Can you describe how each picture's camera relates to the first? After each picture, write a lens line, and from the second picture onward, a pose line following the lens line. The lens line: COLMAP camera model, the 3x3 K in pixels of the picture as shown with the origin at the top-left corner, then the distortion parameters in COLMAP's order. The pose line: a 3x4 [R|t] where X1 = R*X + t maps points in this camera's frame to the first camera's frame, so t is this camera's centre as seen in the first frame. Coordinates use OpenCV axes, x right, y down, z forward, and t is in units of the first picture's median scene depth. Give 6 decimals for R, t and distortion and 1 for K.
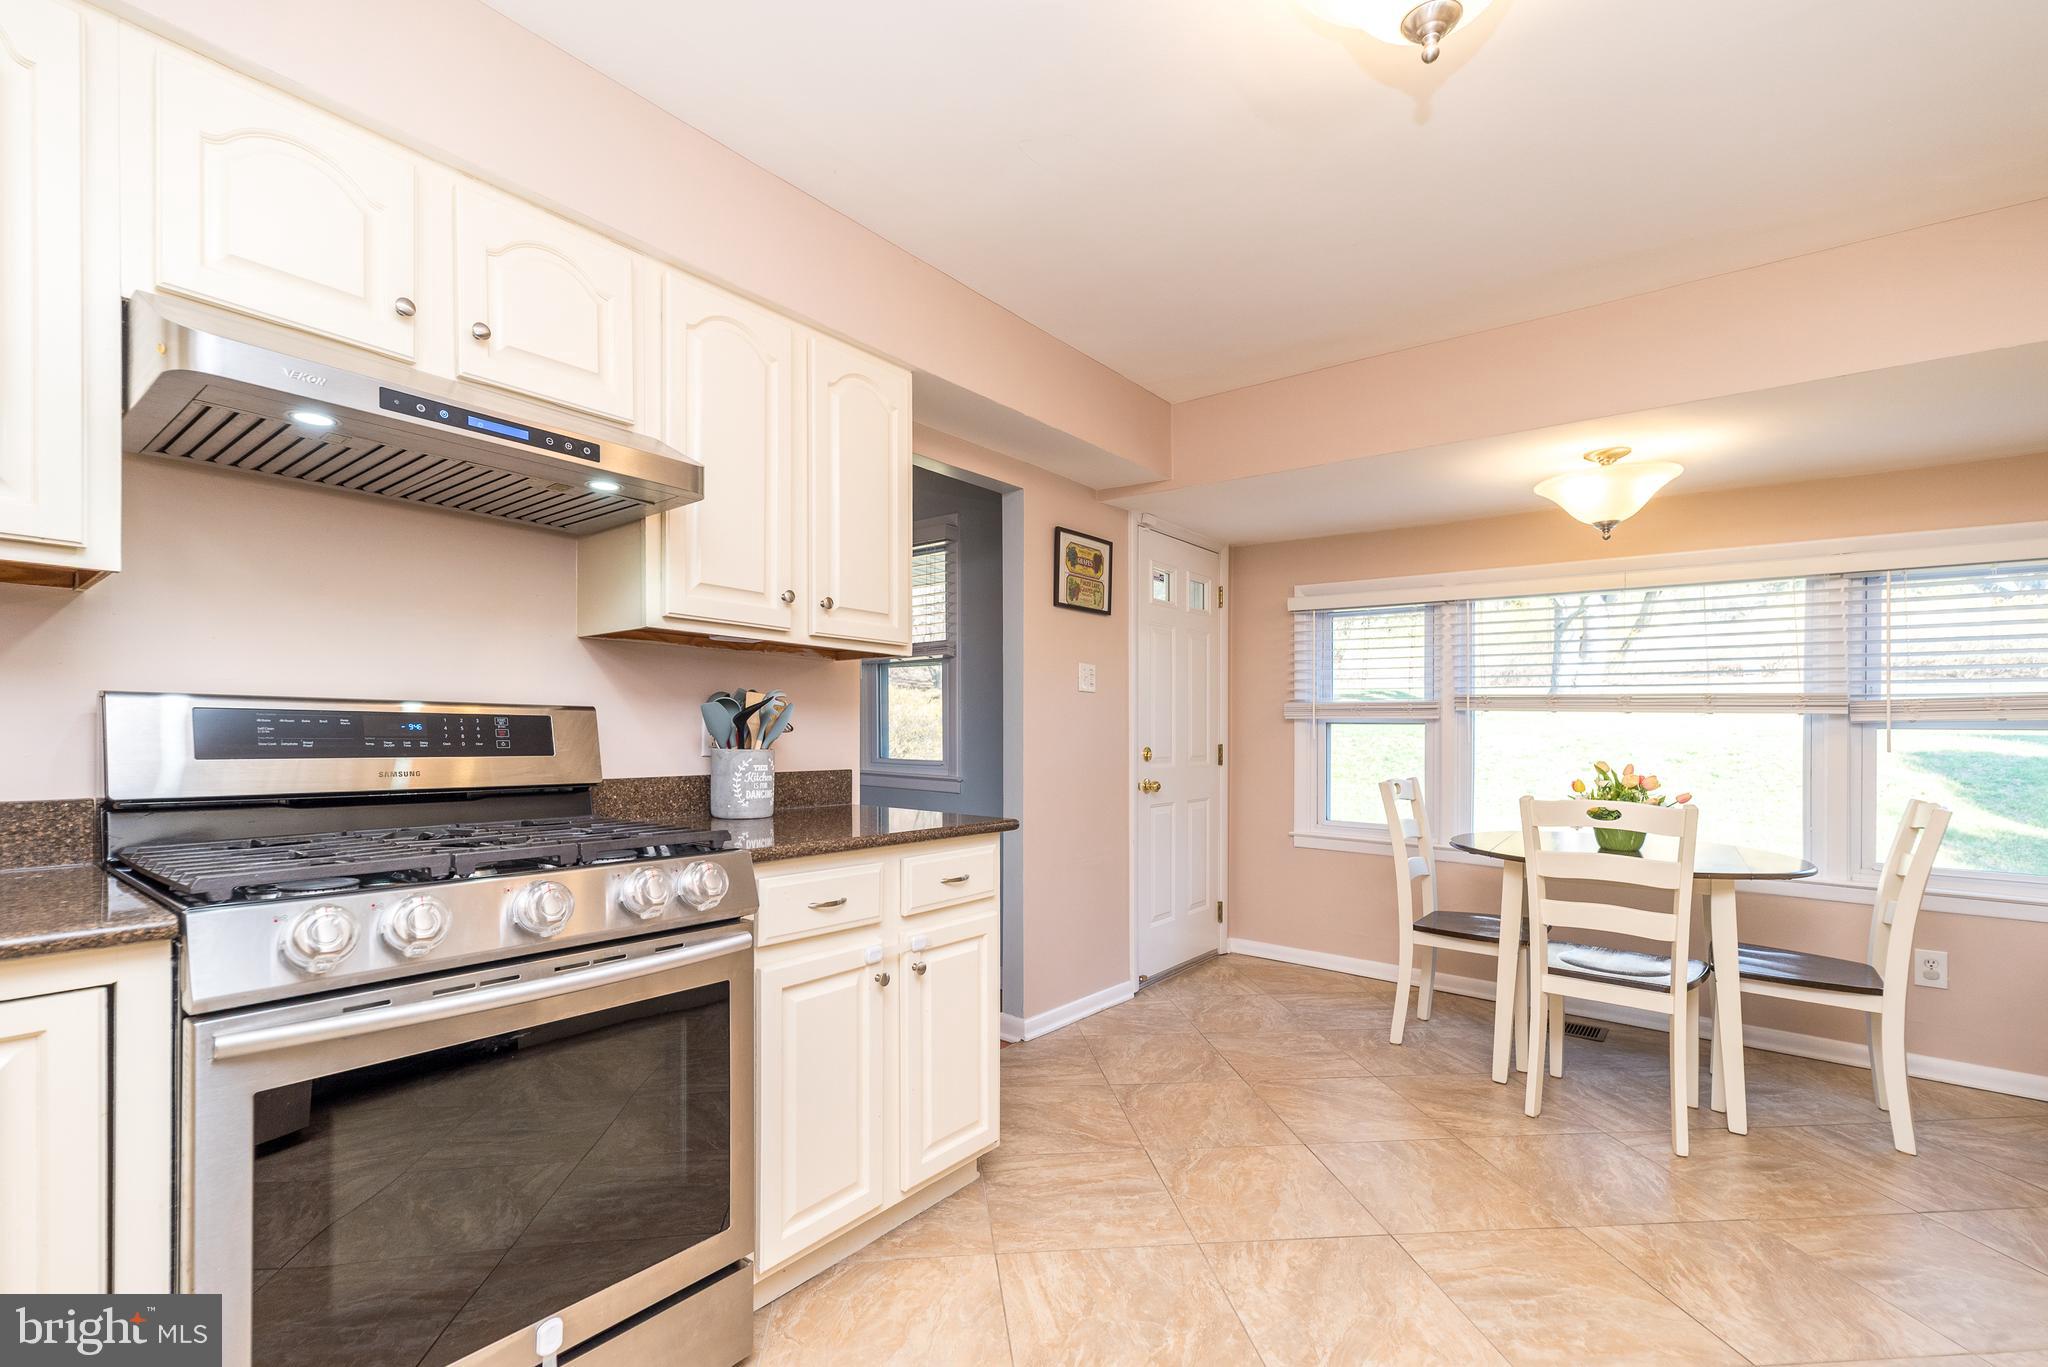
lens RADIAL K [[891.1, 0, 1018.0], [0, 891.1, 729.0], [0, 0, 1]] dist [0.002626, 0.000480]
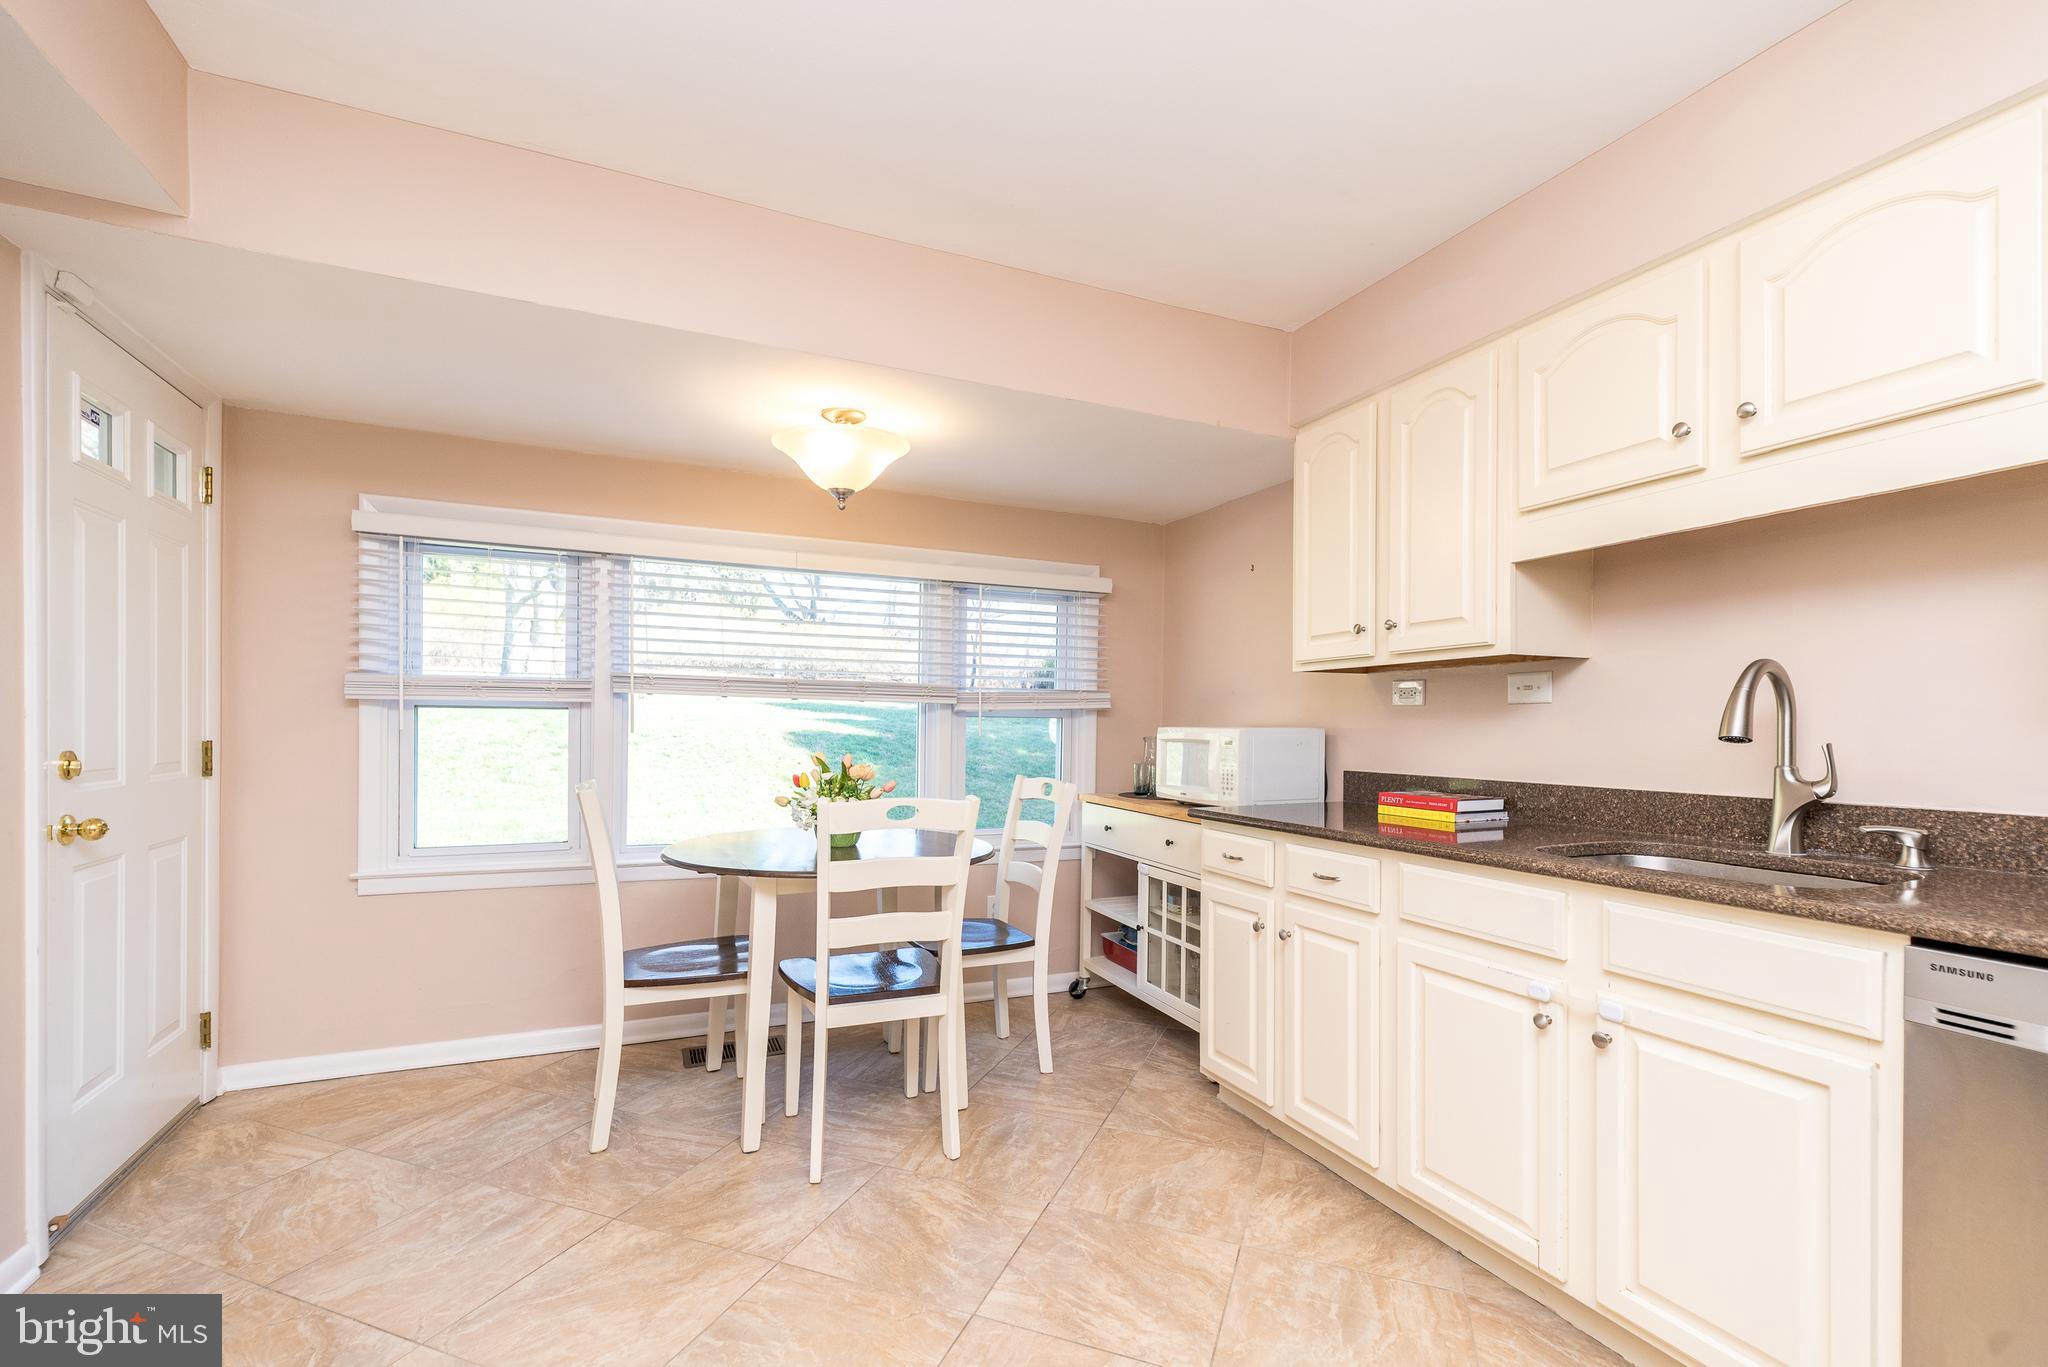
lens RADIAL K [[899.9, 0, 1027.1], [0, 899.9, 721.0], [0, 0, 1]] dist [0.002051, 0.000281]
pose [[0.462053, -0.003173, 0.886847, -0.053502], [-0.004781, 0.999970, 0.006069, -0.001774], [-0.886839, -0.007044, 0.462024, 0.304373]]
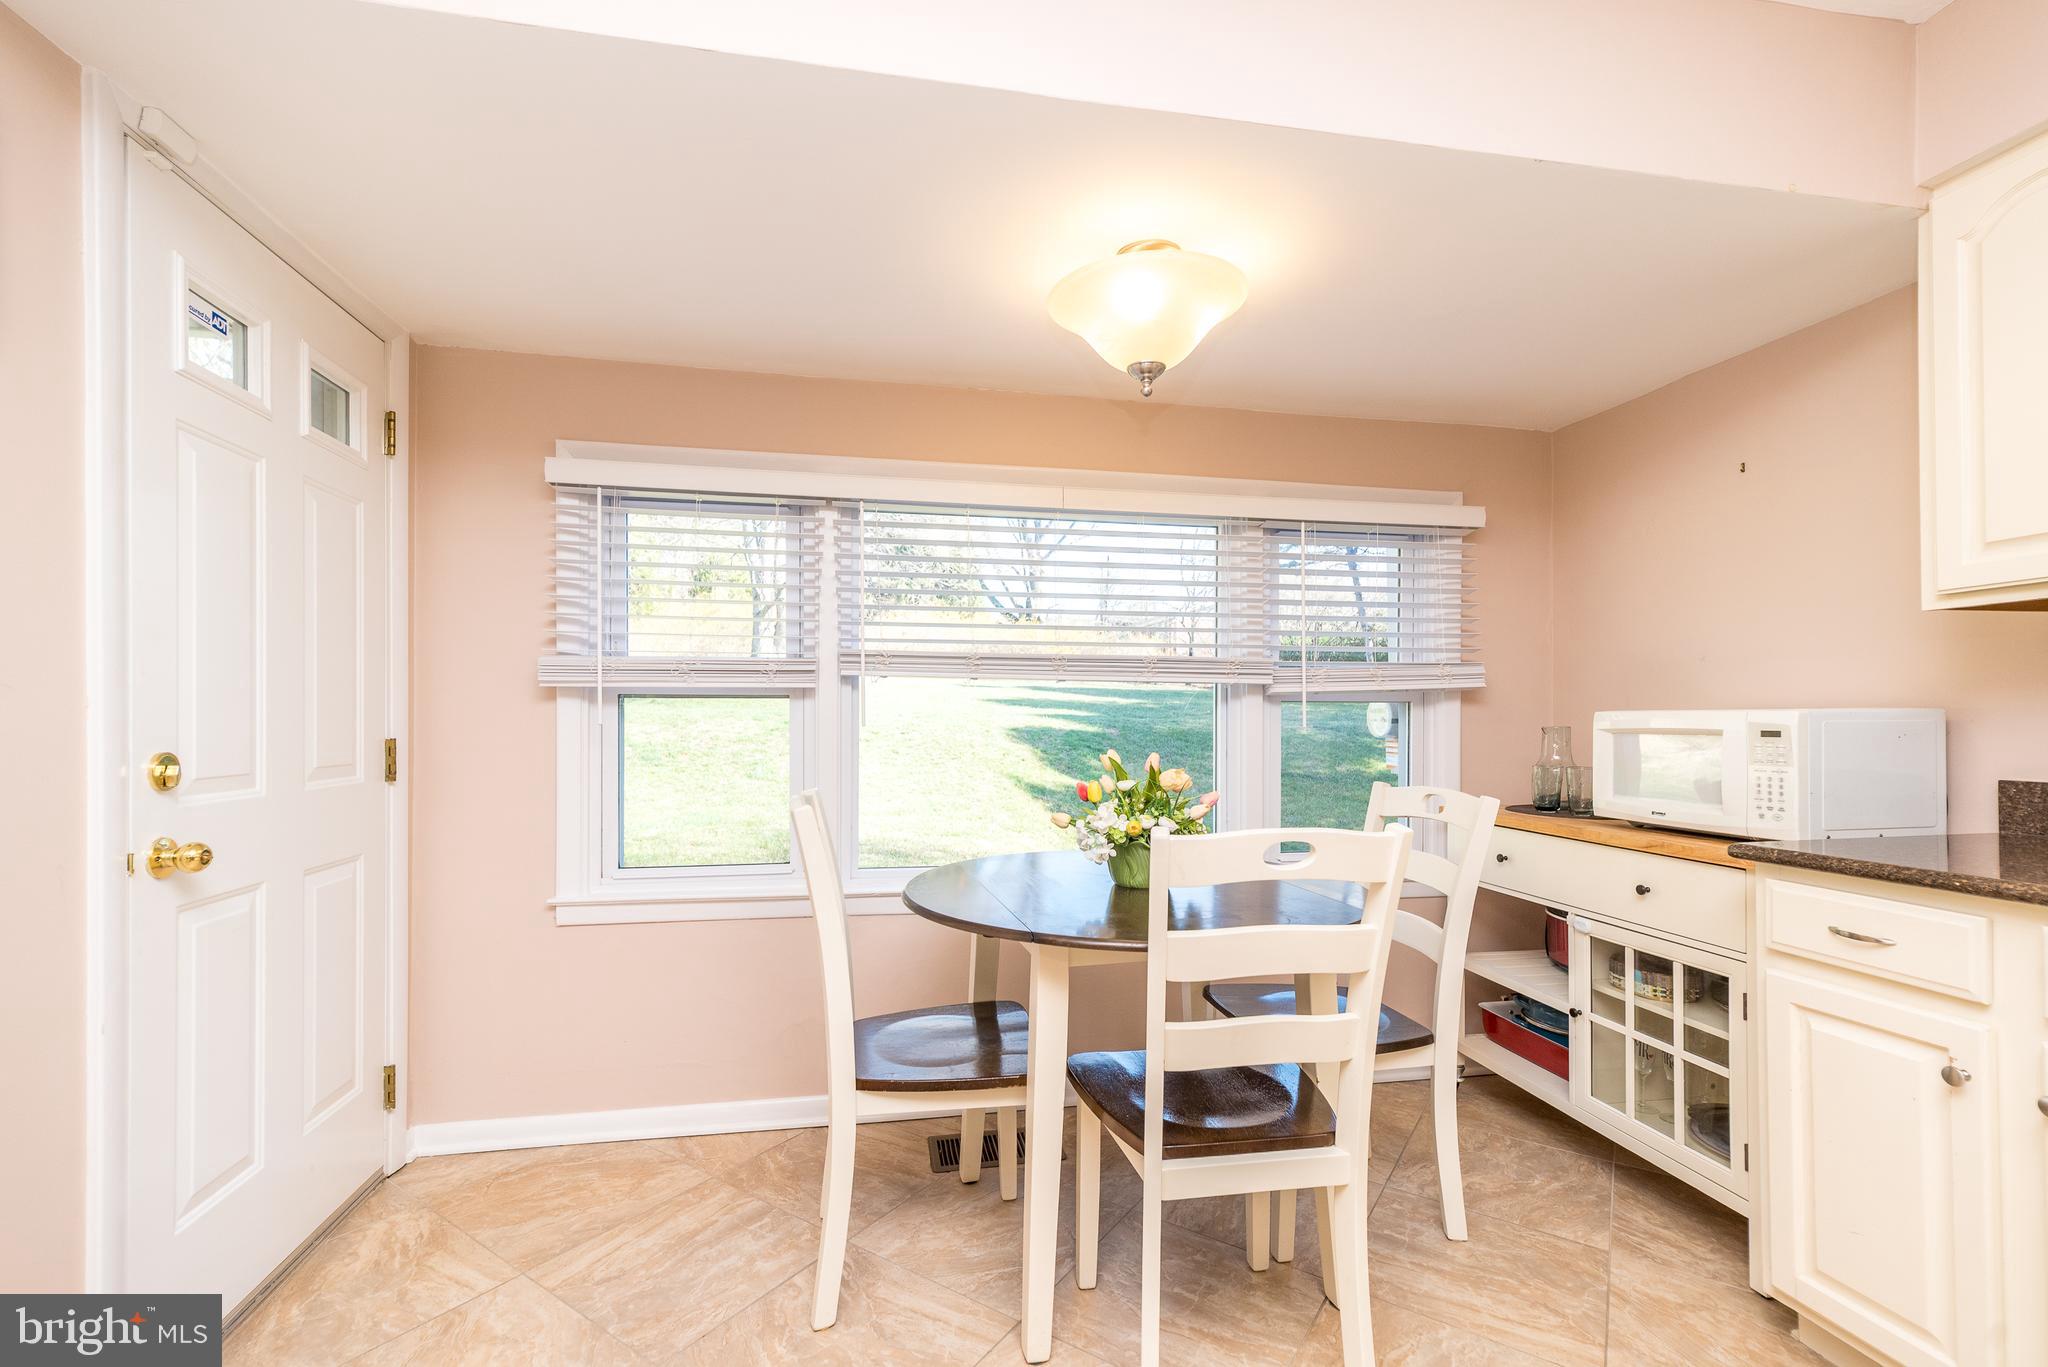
lens RADIAL K [[902.9, 0, 1030.5], [0, 902.9, 703.6], [0, 0, 1]] dist [0.002053, 0.000230]
pose [[0.652790, 0.001600, 0.757537, 0.096988], [0.007597, 0.999934, -0.008658, 0.006042], [-0.757501, 0.011407, 0.652734, 0.491423]]
